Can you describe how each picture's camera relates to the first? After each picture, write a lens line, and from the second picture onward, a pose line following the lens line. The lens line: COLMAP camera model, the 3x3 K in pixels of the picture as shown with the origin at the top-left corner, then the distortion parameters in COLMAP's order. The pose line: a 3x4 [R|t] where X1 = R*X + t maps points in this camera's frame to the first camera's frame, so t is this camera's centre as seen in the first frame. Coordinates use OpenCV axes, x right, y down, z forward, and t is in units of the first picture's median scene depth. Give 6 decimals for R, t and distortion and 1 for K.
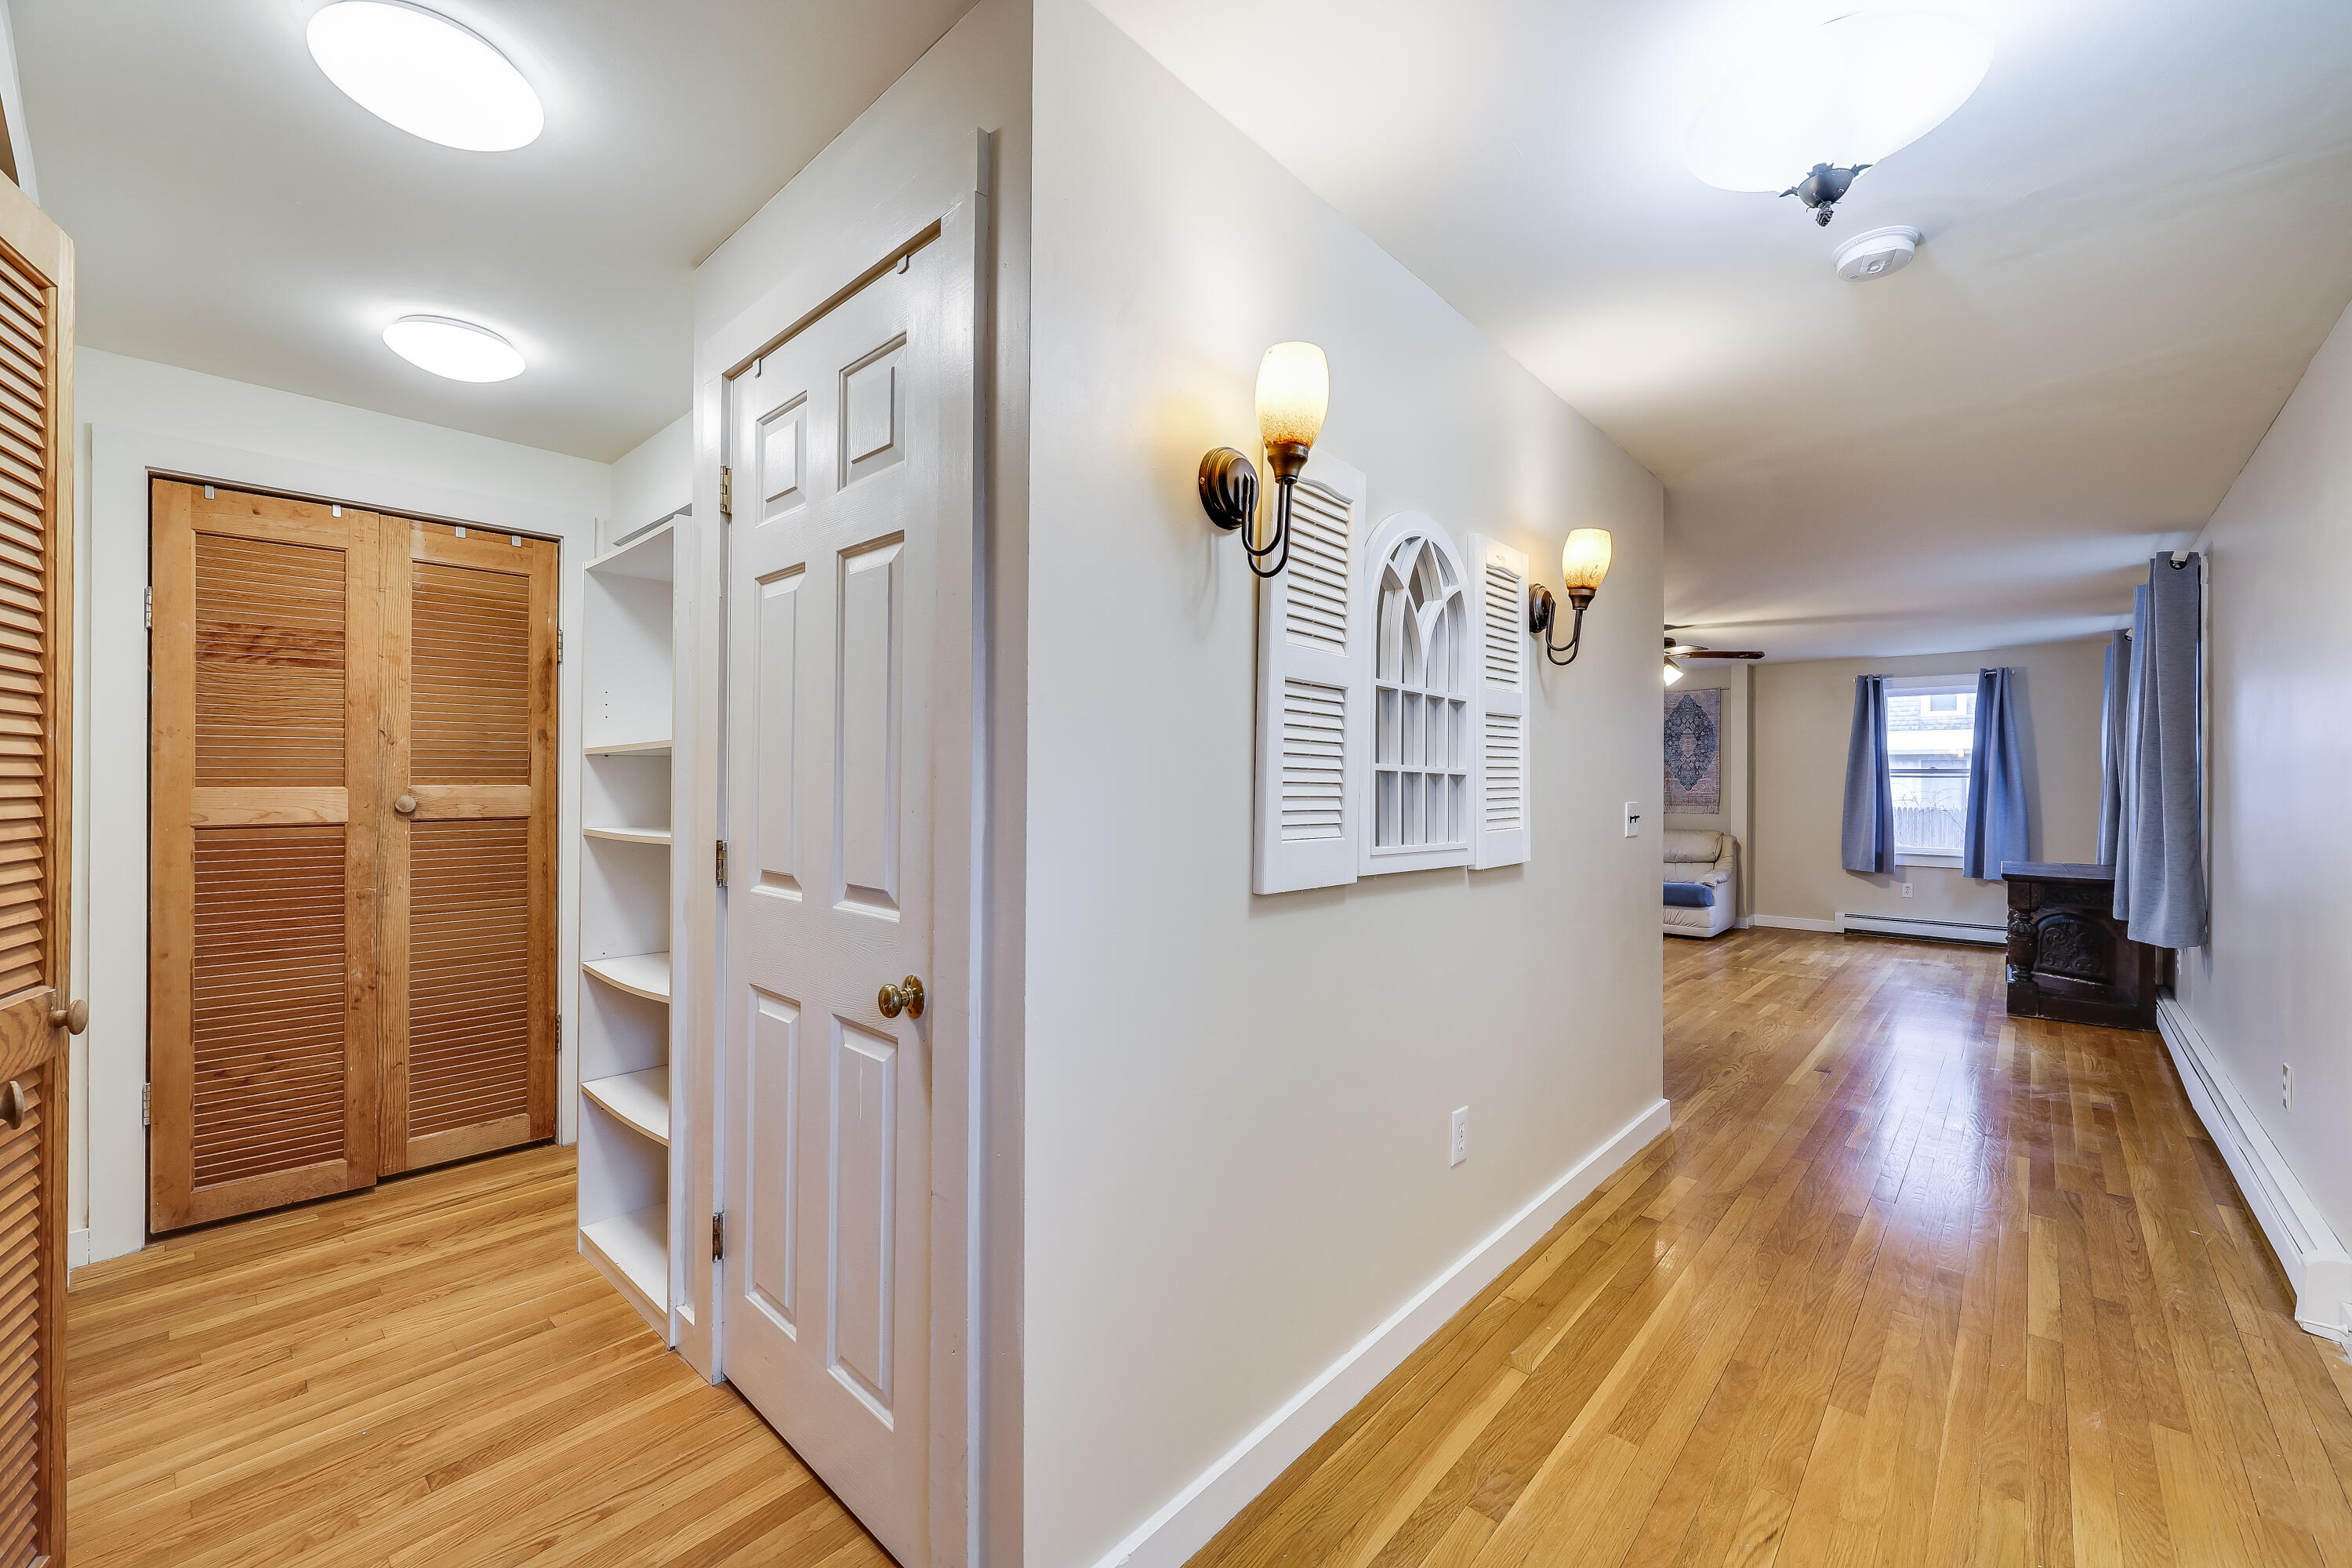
lens RADIAL K [[951.3, 0, 1175.1], [0, 951.3, 780.8], [0, 0, 1]] dist [-0.001765, -0.000183]
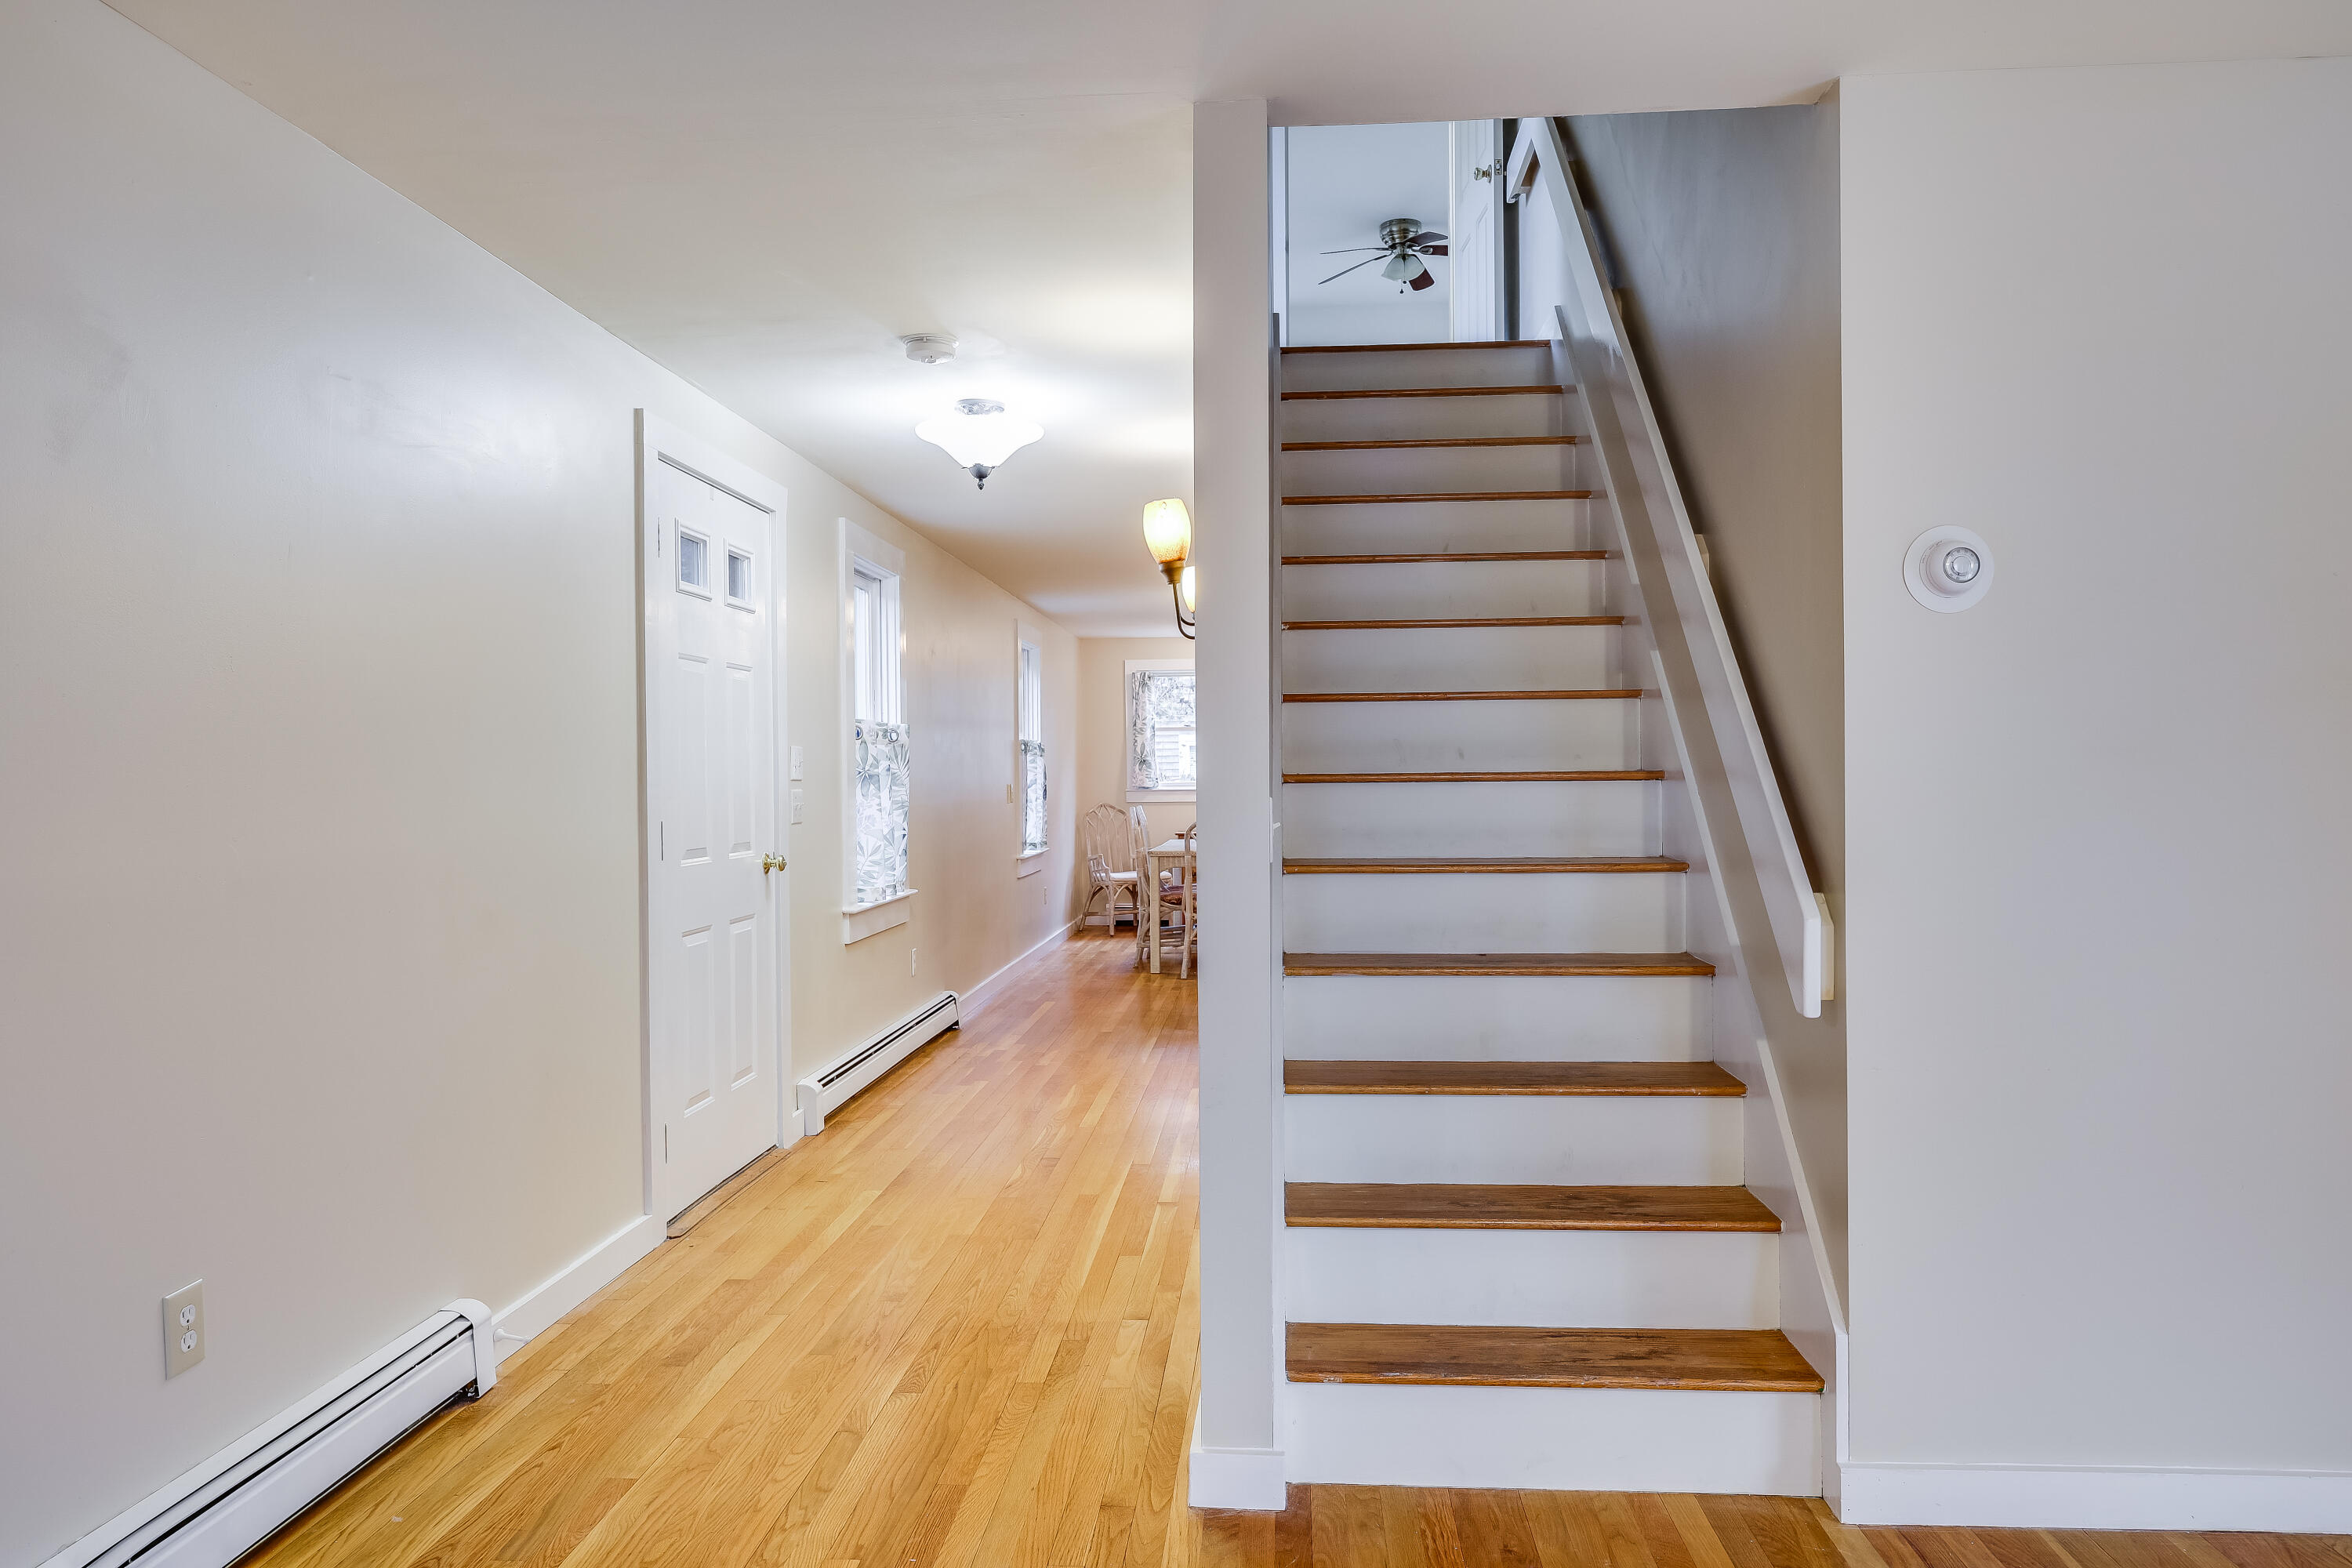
lens RADIAL K [[1531.7, 0, 1183.2], [0, 1531.7, 784.9], [0, 0, 1]] dist [0.007704, -0.001000]
pose [[-0.785706, 0.001308, -0.618599, 0.434909], [0.002809, 0.999995, -0.001454, 0.007219], [0.618594, -0.002880, -0.785706, 0.701716]]
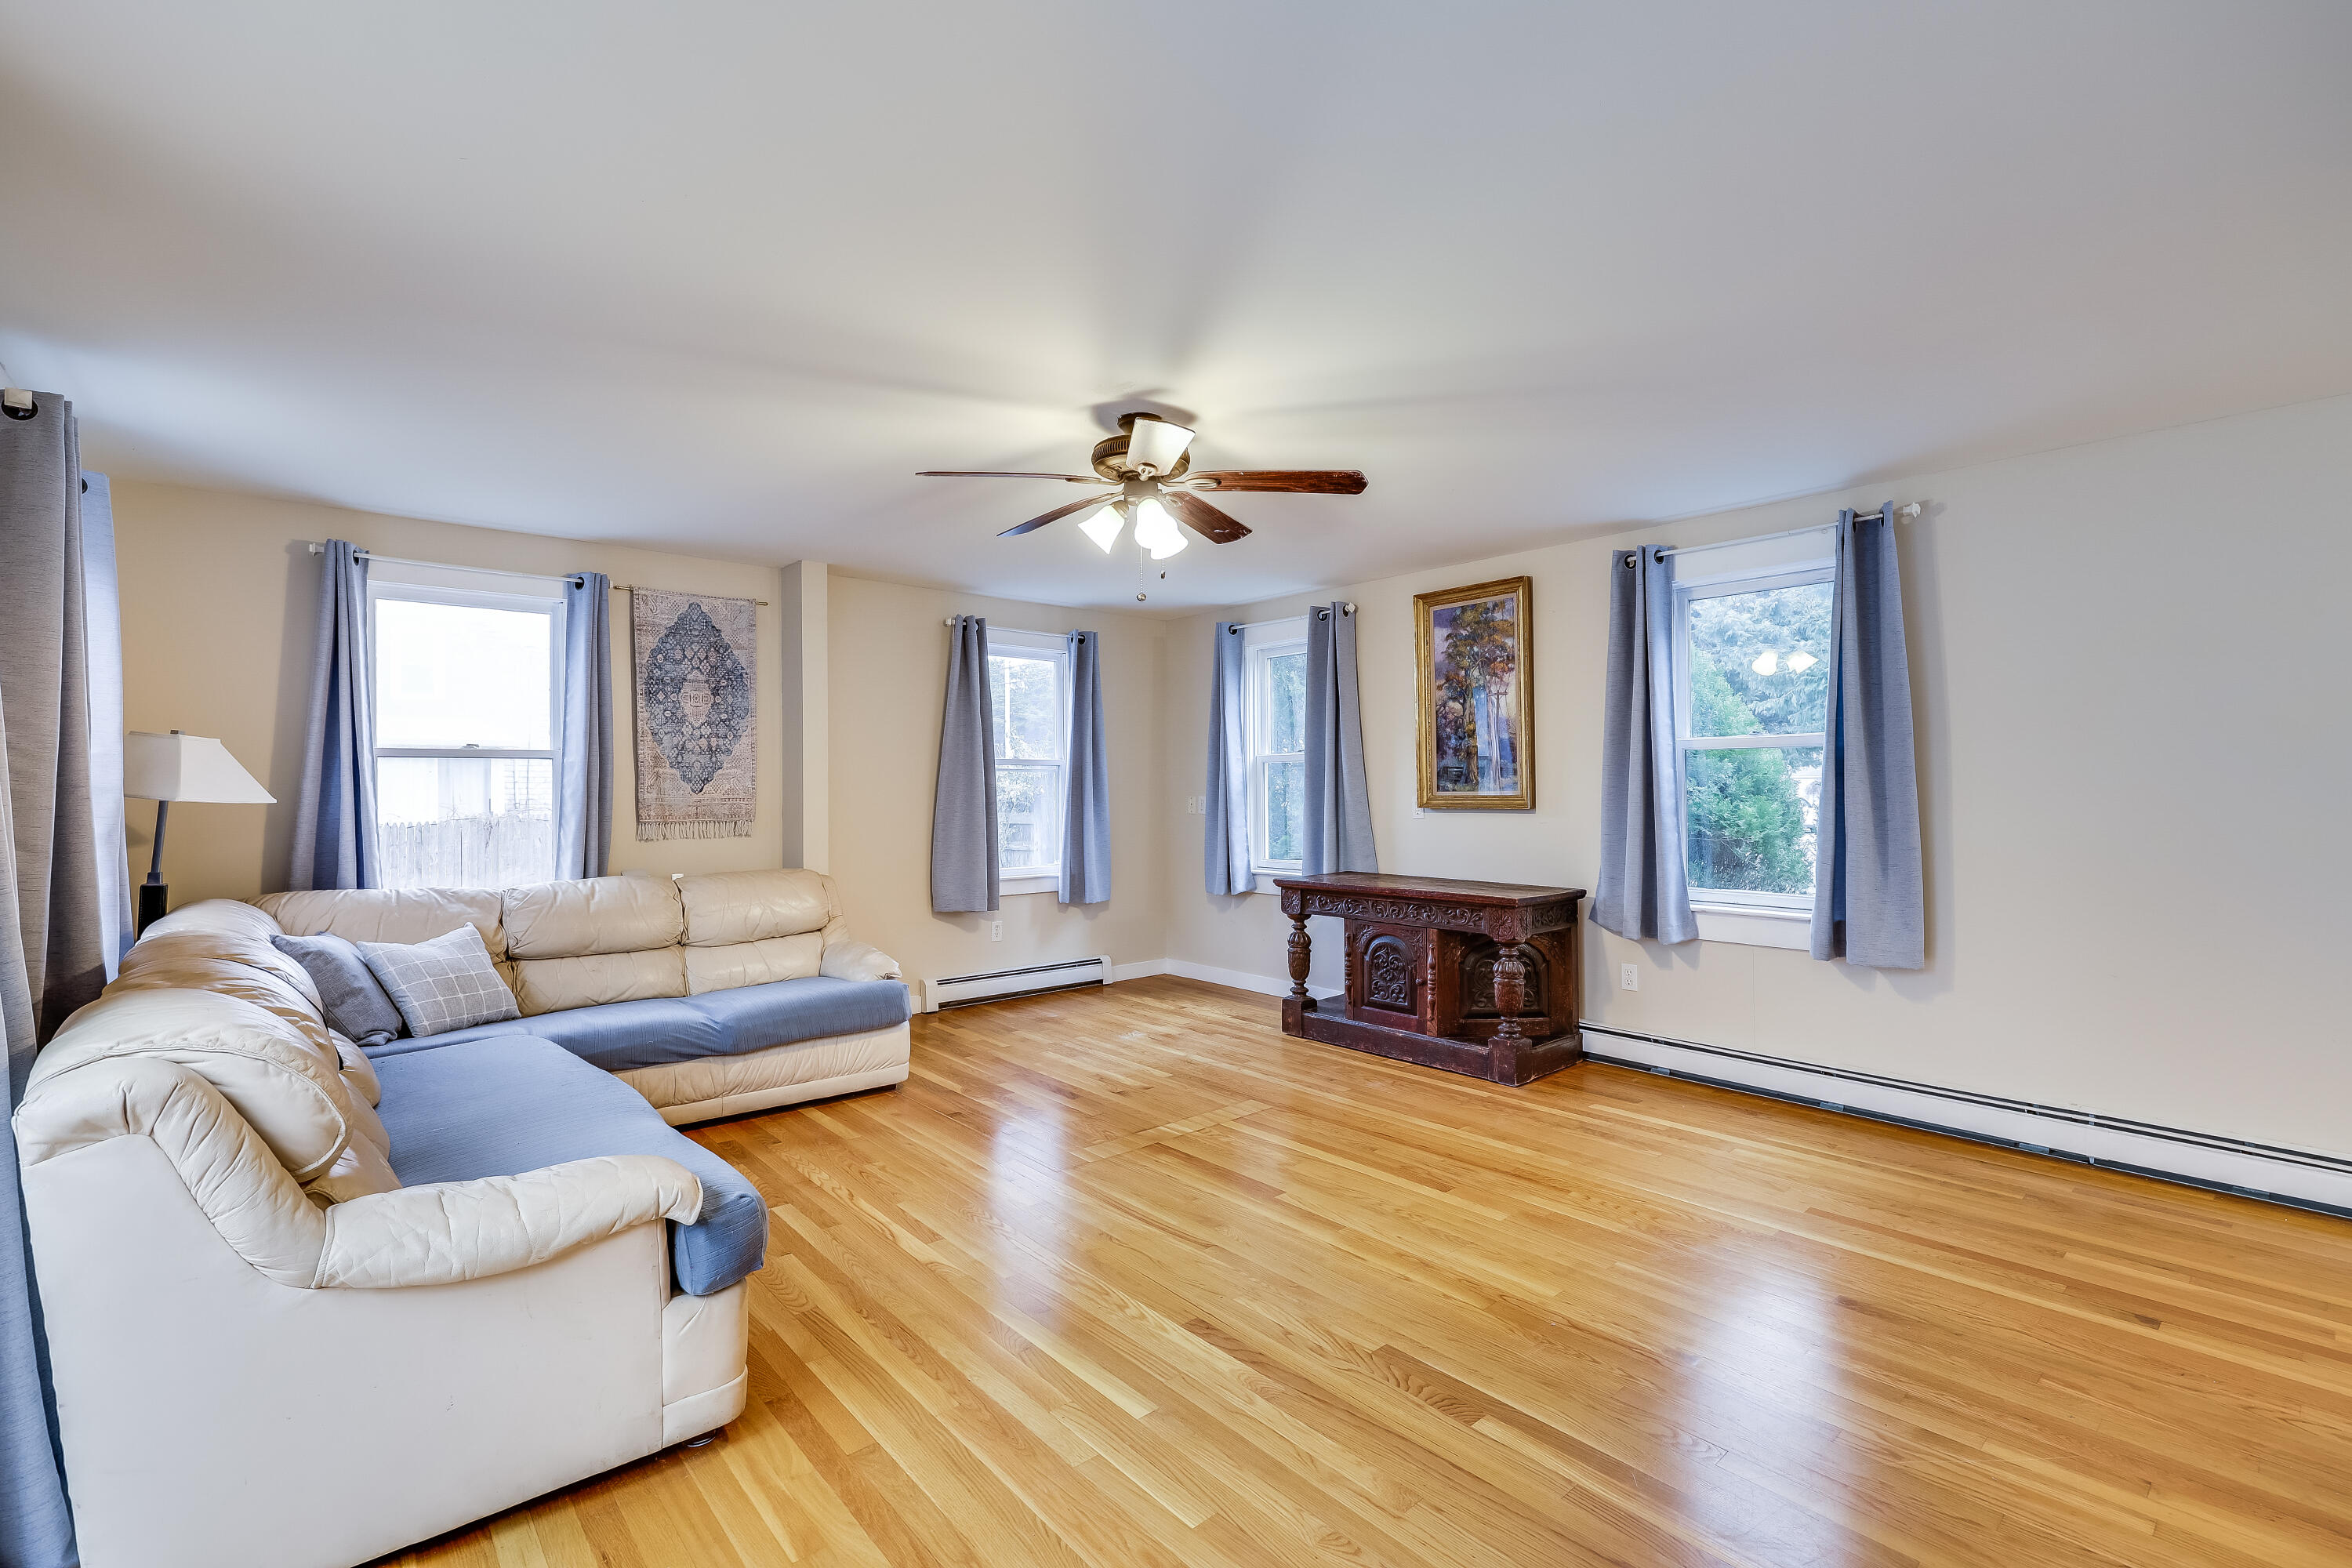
lens RADIAL K [[1029.1, 0, 1187.5], [0, 1029.1, 779.5], [0, 0, 1]] dist [0.002370, -0.000014]
pose [[0.115327, -0.001815, 0.993326, 0.028843], [0.002345, 0.999996, 0.001555, 0.002947], [-0.993325, 0.002150, 0.115330, 0.776428]]
